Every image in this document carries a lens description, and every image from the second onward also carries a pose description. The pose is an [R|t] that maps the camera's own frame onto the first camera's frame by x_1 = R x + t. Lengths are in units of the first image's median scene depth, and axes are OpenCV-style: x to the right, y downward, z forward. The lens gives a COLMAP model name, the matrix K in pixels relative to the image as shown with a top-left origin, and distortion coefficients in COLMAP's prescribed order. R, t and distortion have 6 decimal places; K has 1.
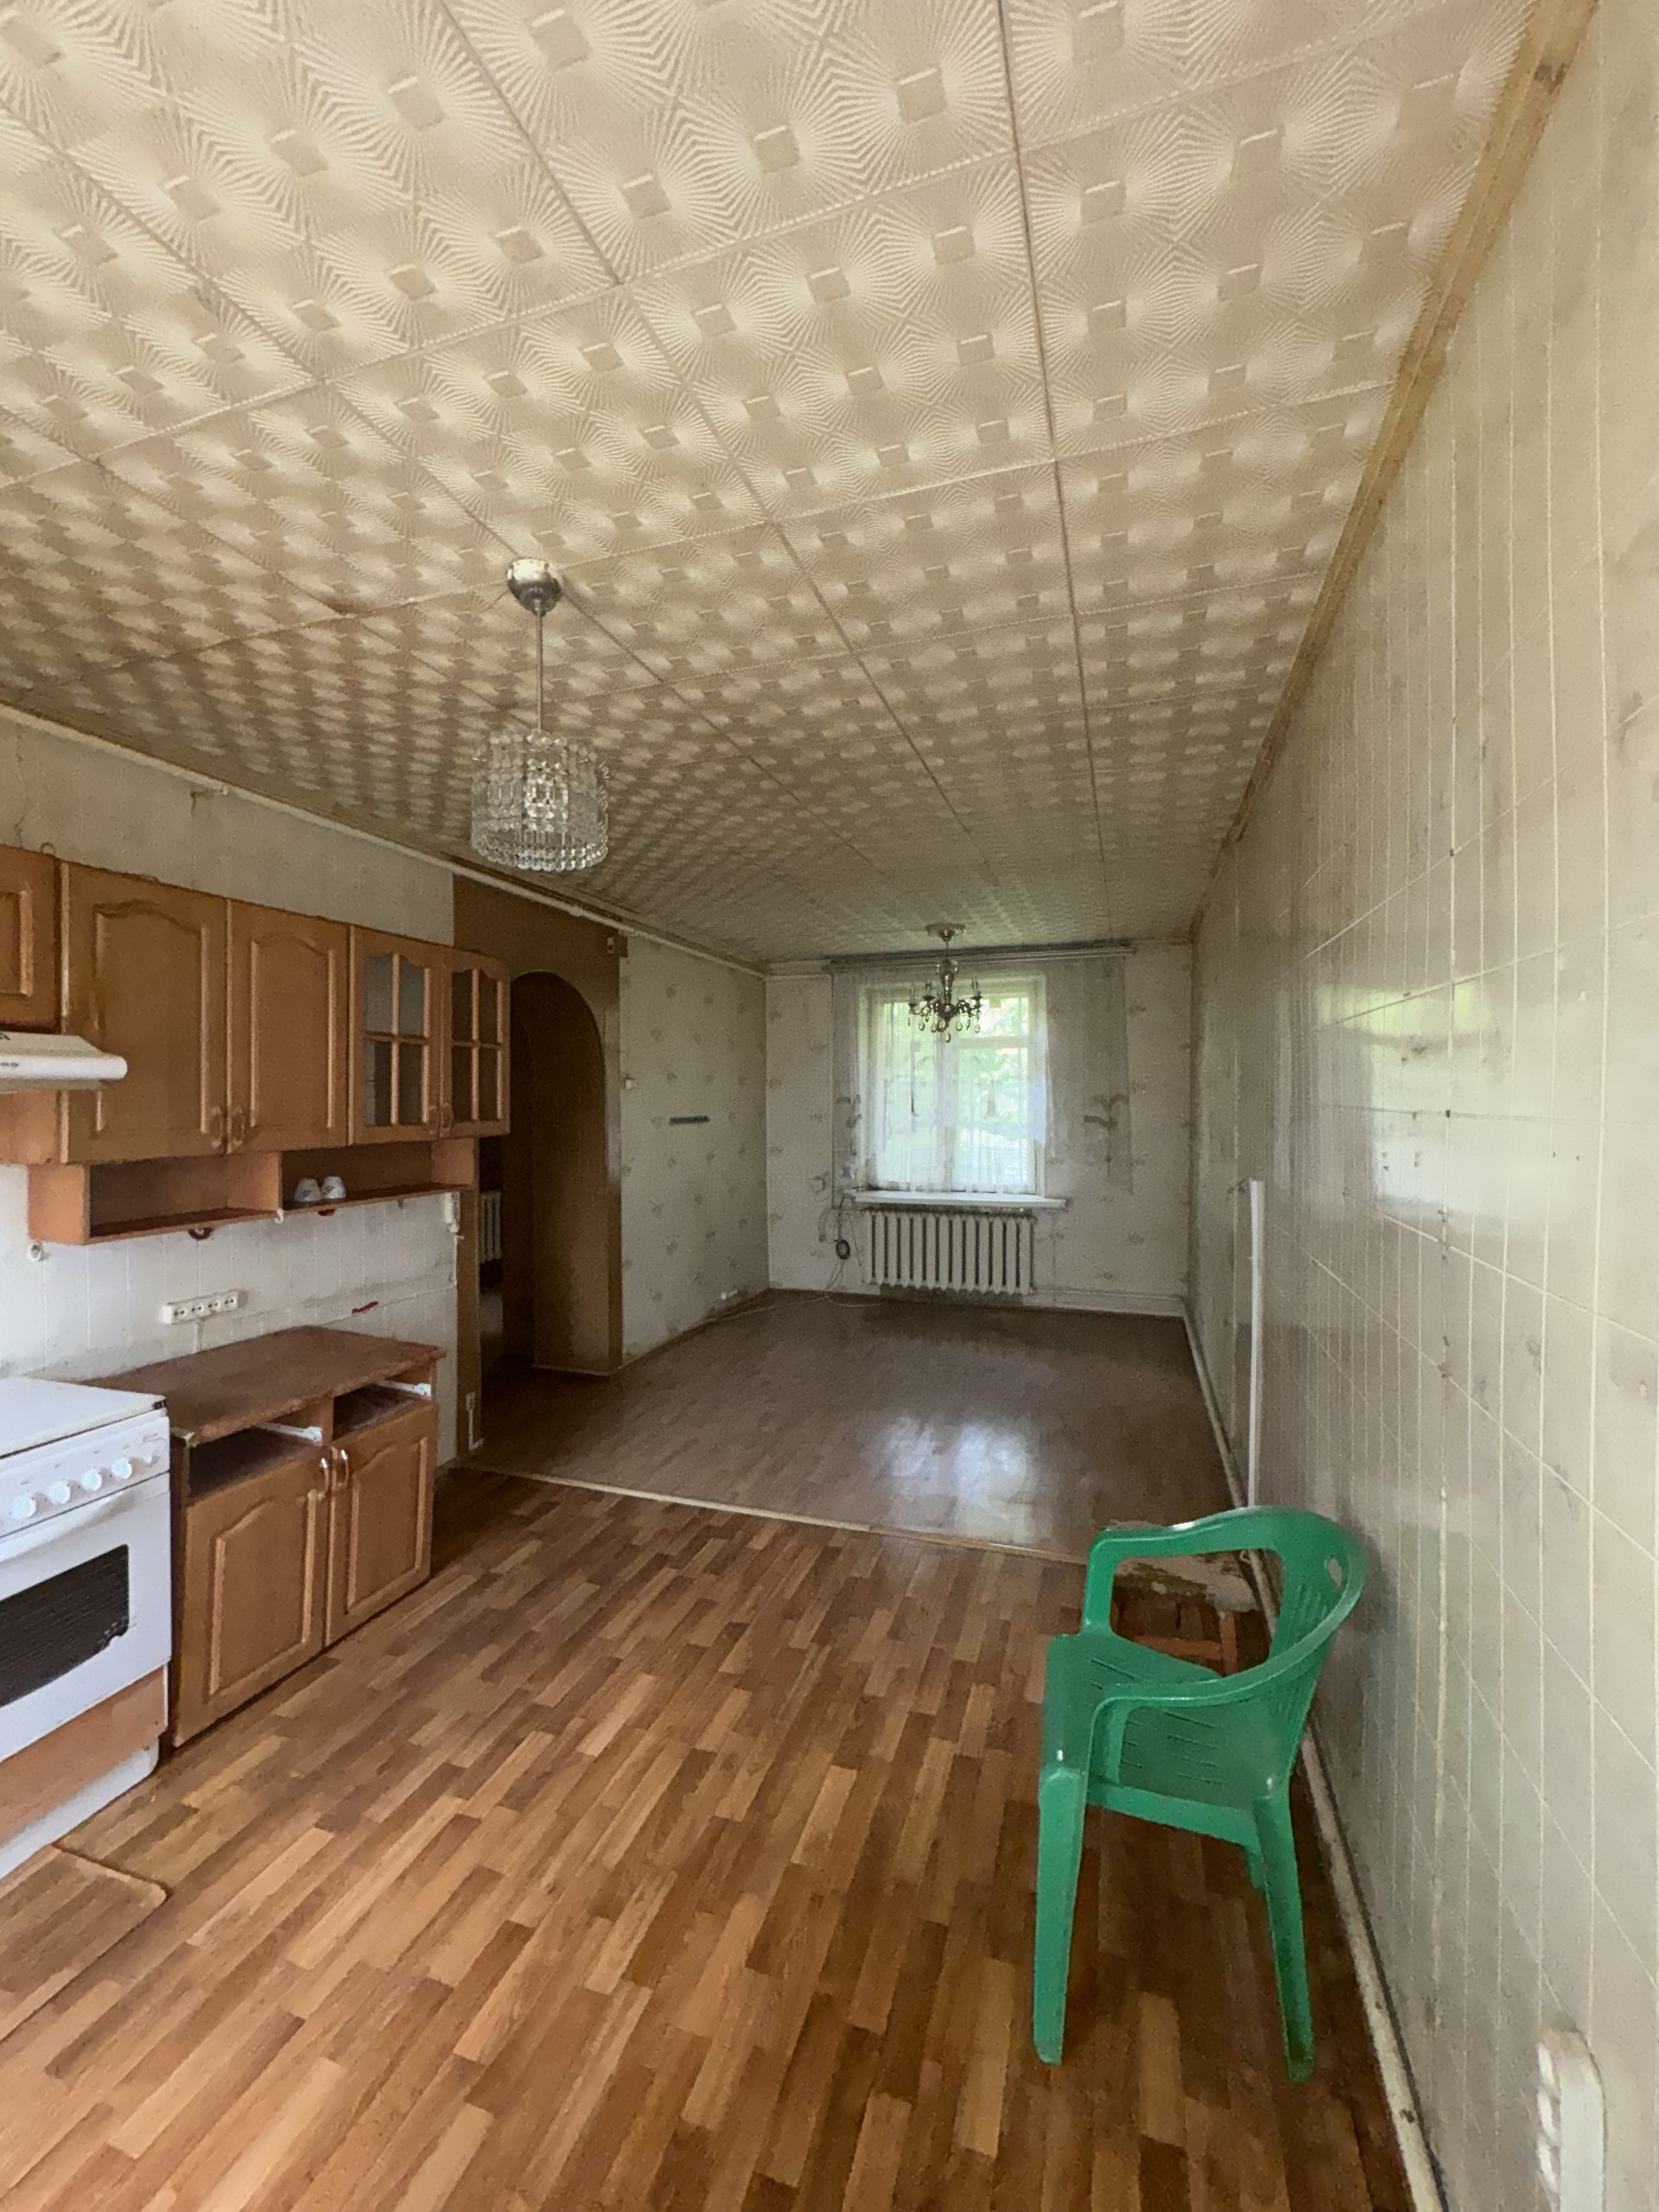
lens RADIAL K [[885.1, 0, 832.3], [0, 885.1, 1108.8], [0, 0, 1]] dist [-0.003687, 0.001800]
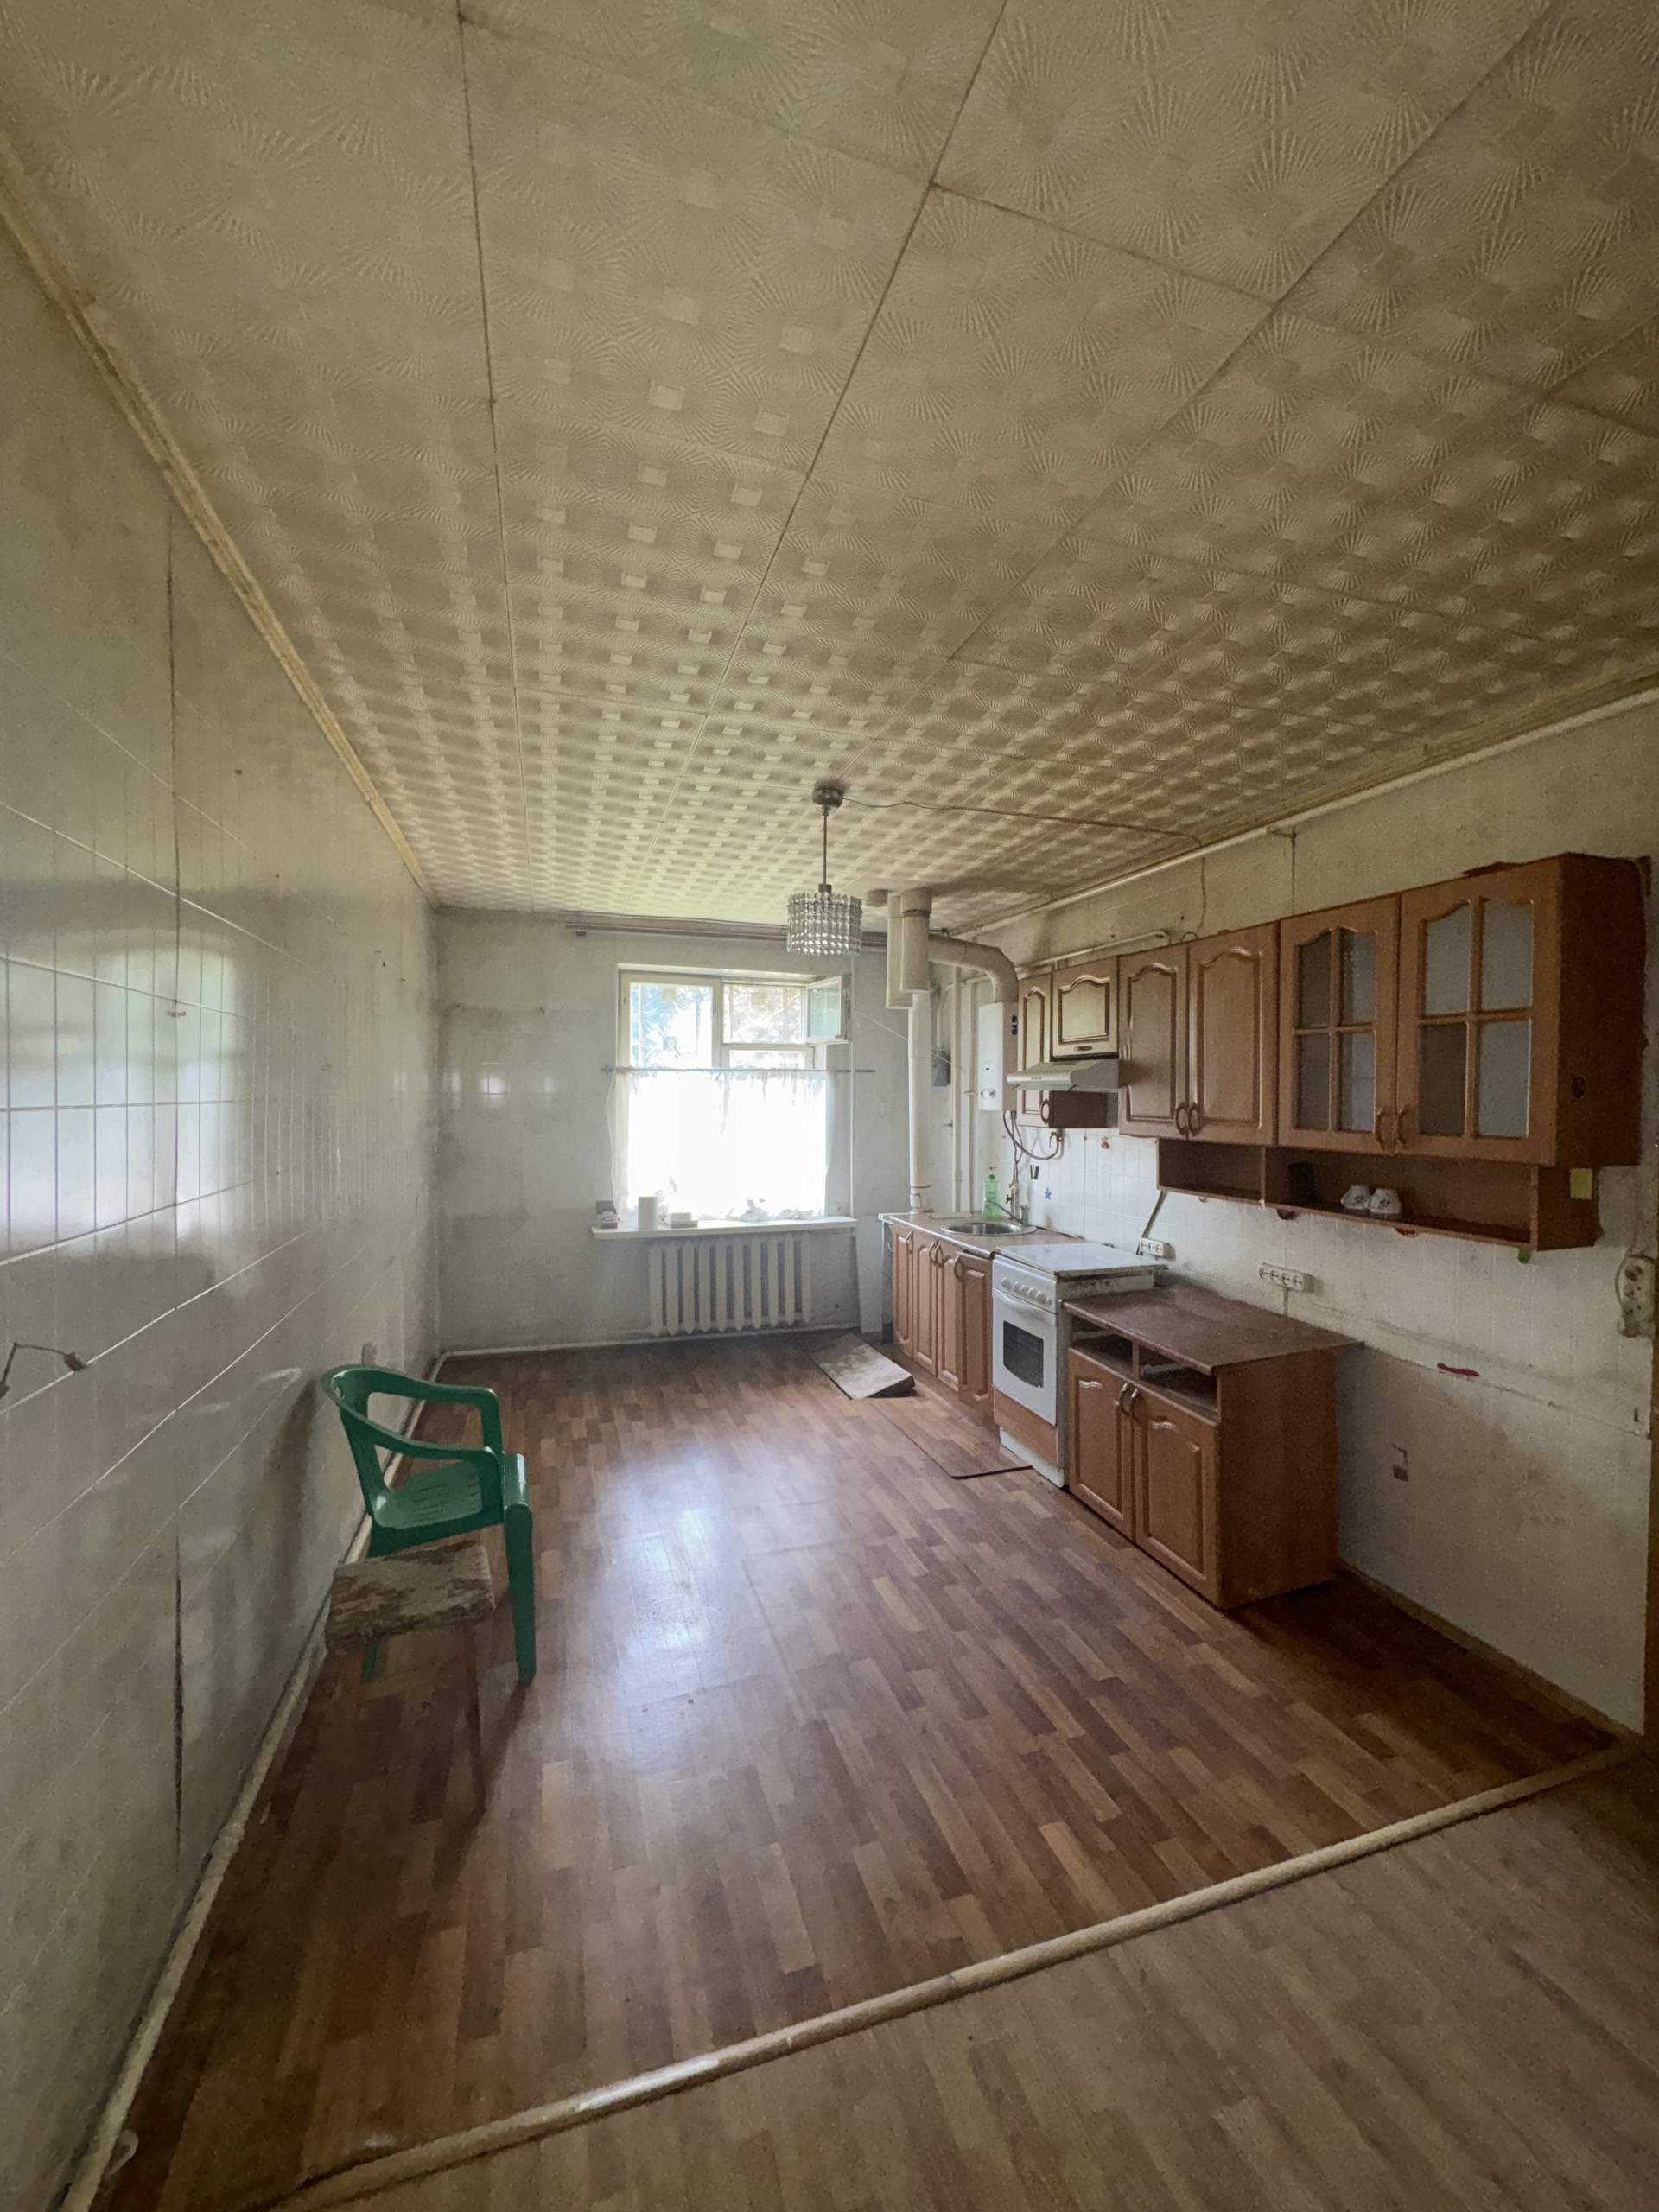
lens RADIAL K [[885.1, 0, 827.9], [0, 885.1, 1106.4], [0, 0, 1]] dist [-0.003687, 0.001800]
pose [[-0.808620, 0.001599, -0.588330, 0.494419], [-0.018395, 0.999439, 0.027999, -0.023295], [0.588044, 0.033462, -0.808136, 1.722488]]
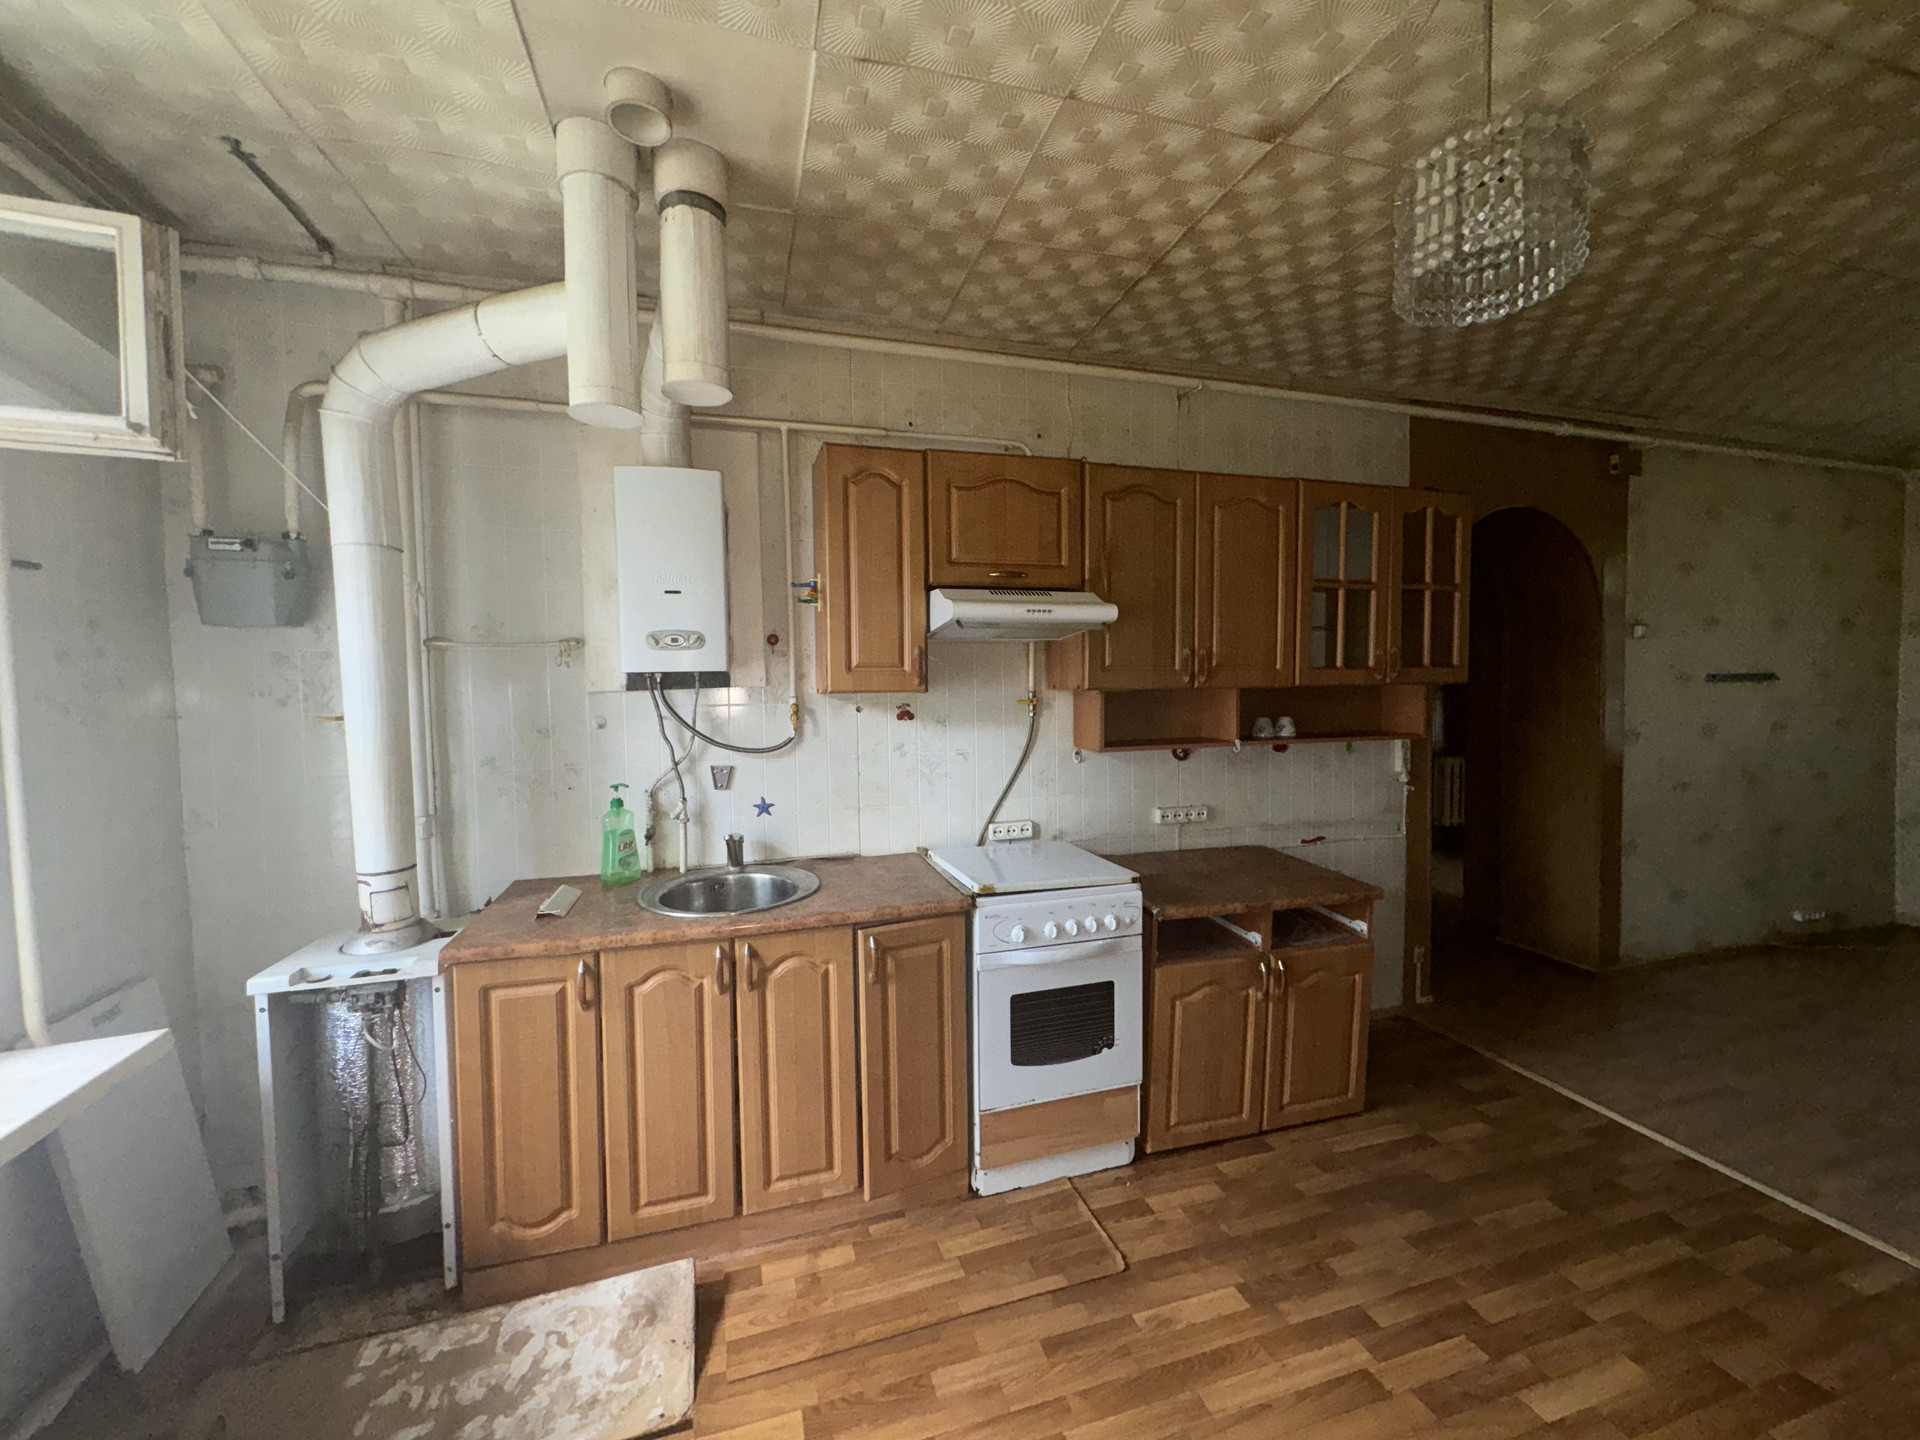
lens RADIAL K [[768.3, 0, 958.1], [0, 768.3, 711.7], [0, 0, 1]] dist [-0.003687, 0.001800]
pose [[0.574989, 0.027844, -0.817687, -0.016814], [-0.001706, 0.999459, 0.032834, 0.049154], [0.818159, -0.017484, 0.574726, 0.137869]]
